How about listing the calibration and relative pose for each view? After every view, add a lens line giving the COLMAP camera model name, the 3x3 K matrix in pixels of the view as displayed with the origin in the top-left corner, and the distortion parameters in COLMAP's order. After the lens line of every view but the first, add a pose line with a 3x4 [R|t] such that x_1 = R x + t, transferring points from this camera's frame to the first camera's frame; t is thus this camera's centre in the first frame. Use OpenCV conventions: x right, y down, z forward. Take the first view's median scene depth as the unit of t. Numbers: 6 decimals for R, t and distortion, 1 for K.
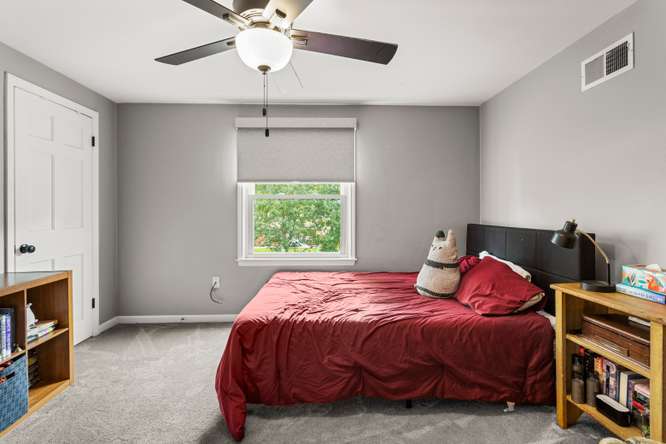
lens RADIAL K [[323.6, 0, 333.5], [0, 323.6, 216.7], [0, 0, 1]] dist [0.000227, -0.000069]
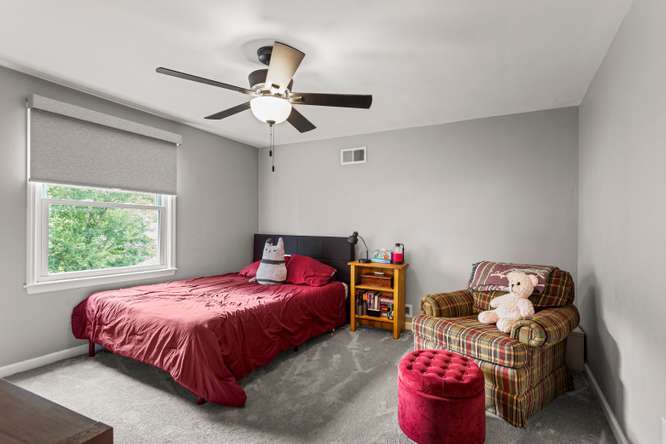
lens RADIAL K [[323.6, 0, 337.9], [0, 323.6, 226.9], [0, 0, 1]] dist [0.000227, -0.000069]
pose [[0.508097, 0.009465, 0.861248, -0.888112], [-0.007281, 0.999951, -0.006694, -0.000950], [-0.861269, -0.002870, 0.508142, 0.030324]]
